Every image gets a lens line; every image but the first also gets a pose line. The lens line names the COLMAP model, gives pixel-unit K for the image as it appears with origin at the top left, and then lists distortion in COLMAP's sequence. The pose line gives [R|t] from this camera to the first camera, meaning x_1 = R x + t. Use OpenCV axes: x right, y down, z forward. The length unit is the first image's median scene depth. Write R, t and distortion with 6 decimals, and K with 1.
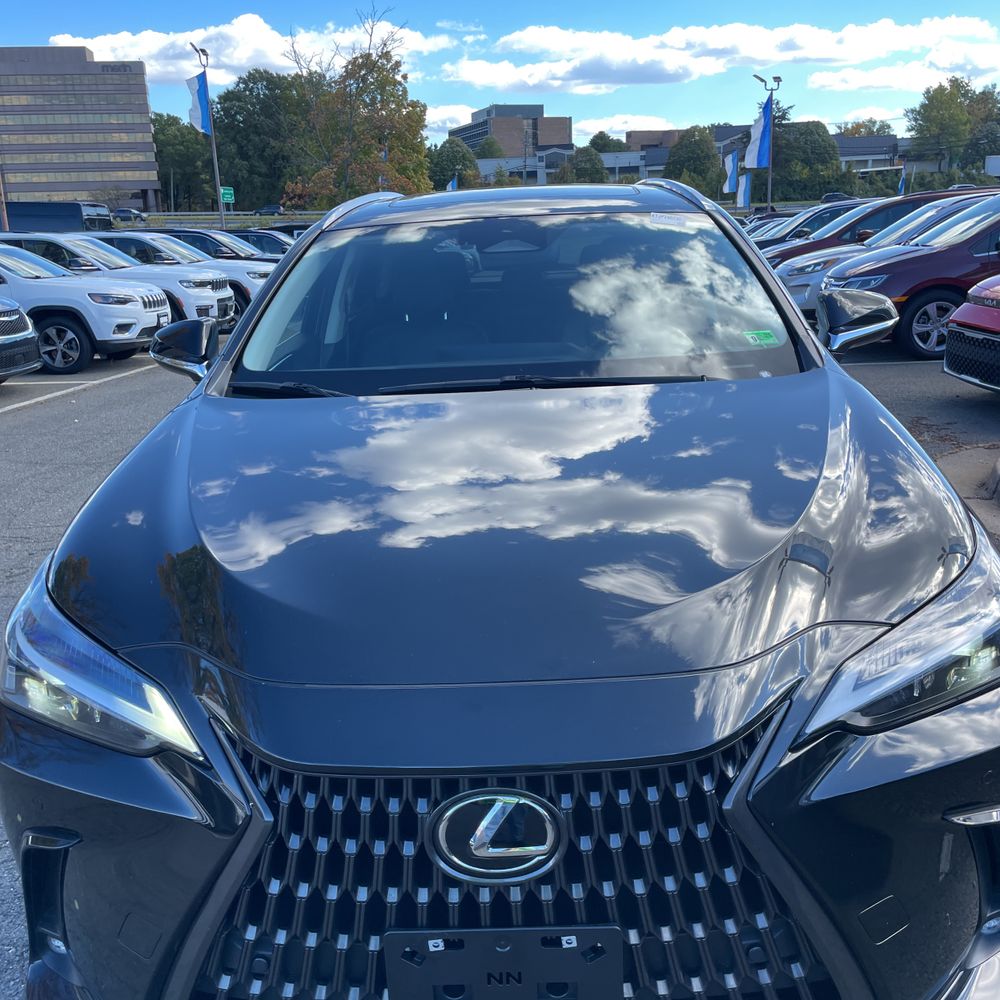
lens RADIAL K [[1031.5, 0, 500.0], [0, 1031.5, 500.0], [0, 0, 1]] dist [0.100634, -0.150951]
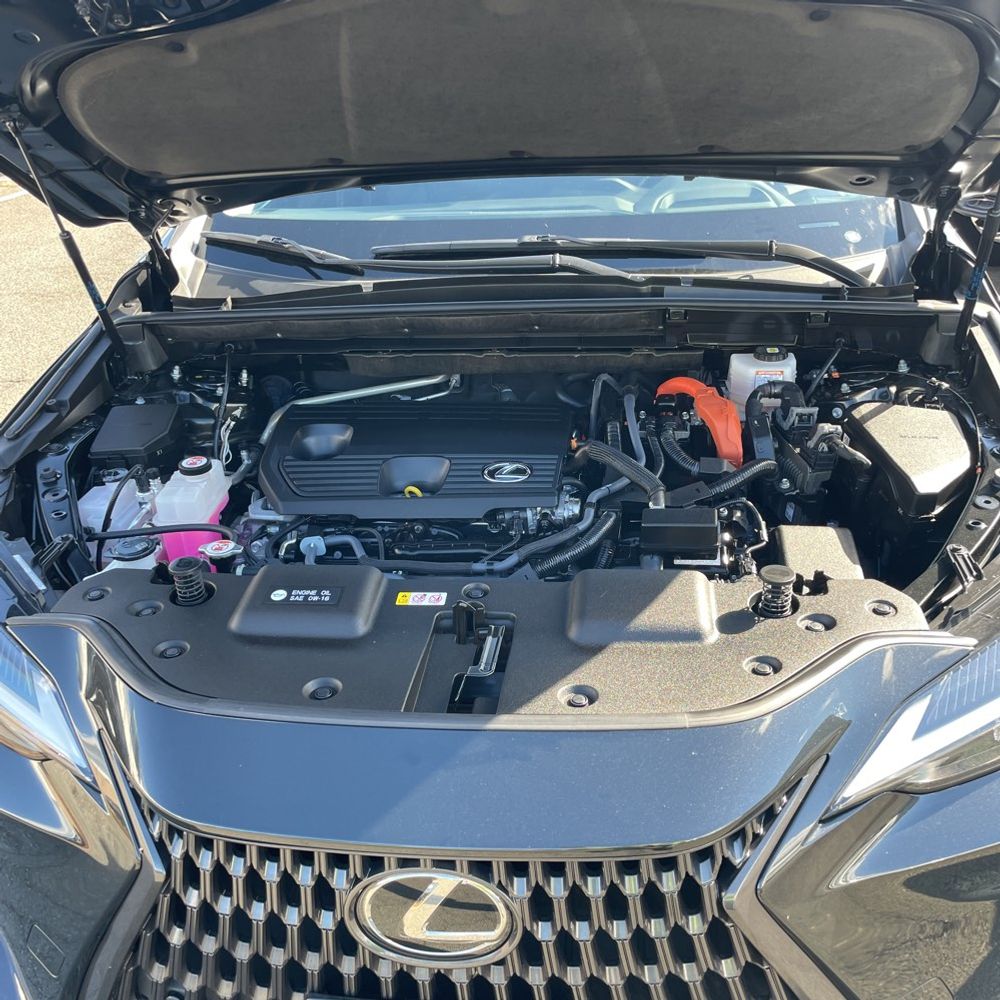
lens RADIAL K [[1035.3, 0, 502.9], [0, 1035.3, 488.1], [0, 0, 1]] dist [0.089316, -0.140320]
pose [[0.996916, 0.037495, -0.068932, 0.063188], [-0.022700, 0.978694, 0.204065, -0.111954], [0.075115, -0.201871, 0.976528, 0.196287]]
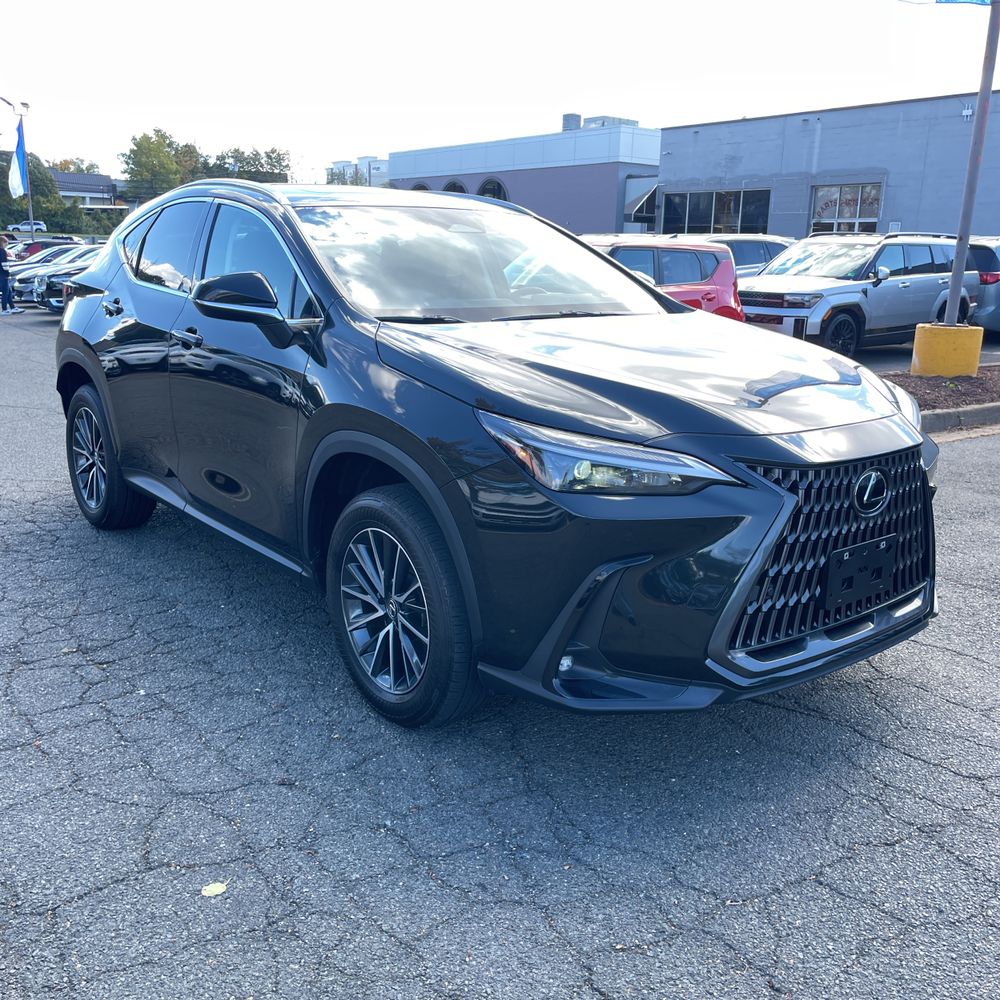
lens RADIAL K [[1059.5, 0, 498.6], [0, 1059.5, 469.0], [0, 0, 1]] dist [0.117000, -0.173263]
pose [[0.754010, -0.073926, 0.652690, -1.352099], [0.119560, 0.992494, -0.025706, 0.165438], [-0.645891, 0.097418, 0.757189, -0.104944]]
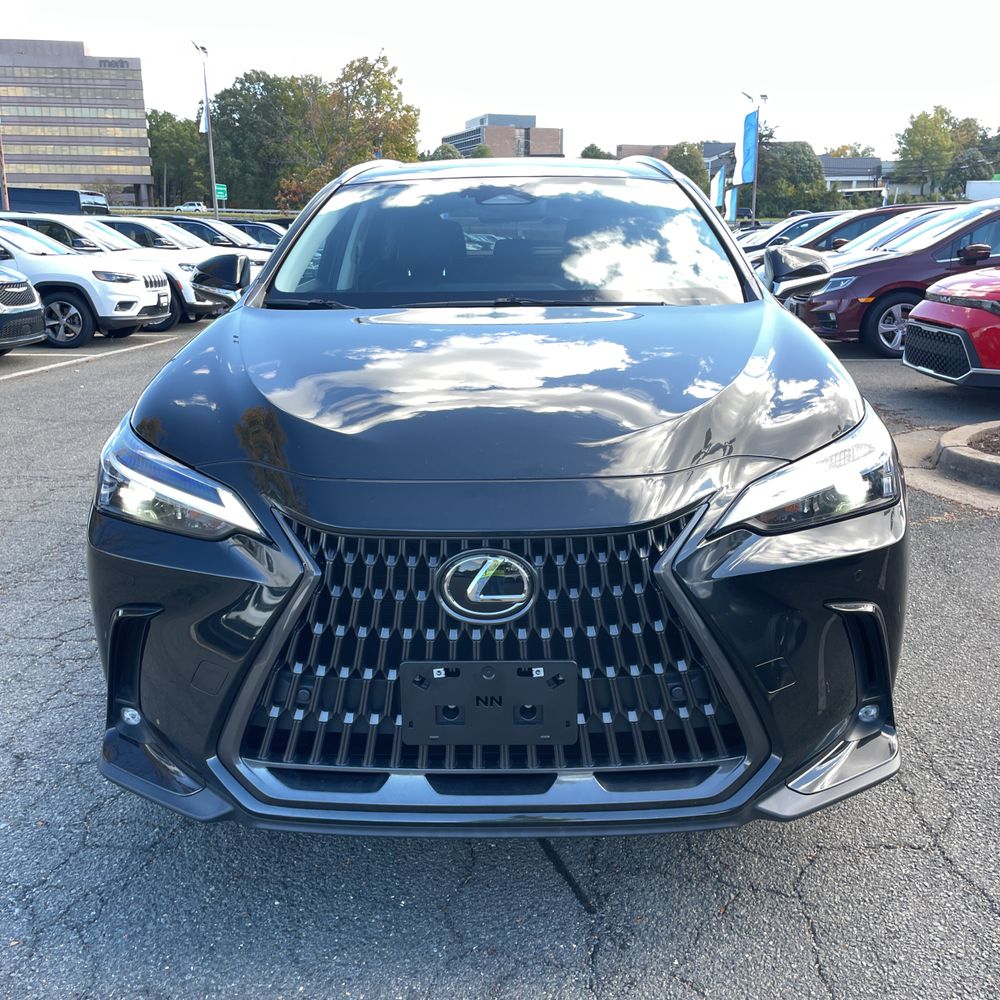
lens RADIAL K [[1035.3, 0, 502.9], [0, 1035.3, 488.1], [0, 0, 1]] dist [0.089316, -0.140320]
pose [[0.999373, 0.029234, 0.019992, -0.008966], [-0.028834, 0.999384, -0.020003, 0.150726], [-0.020565, 0.019414, 0.999600, -0.240027]]
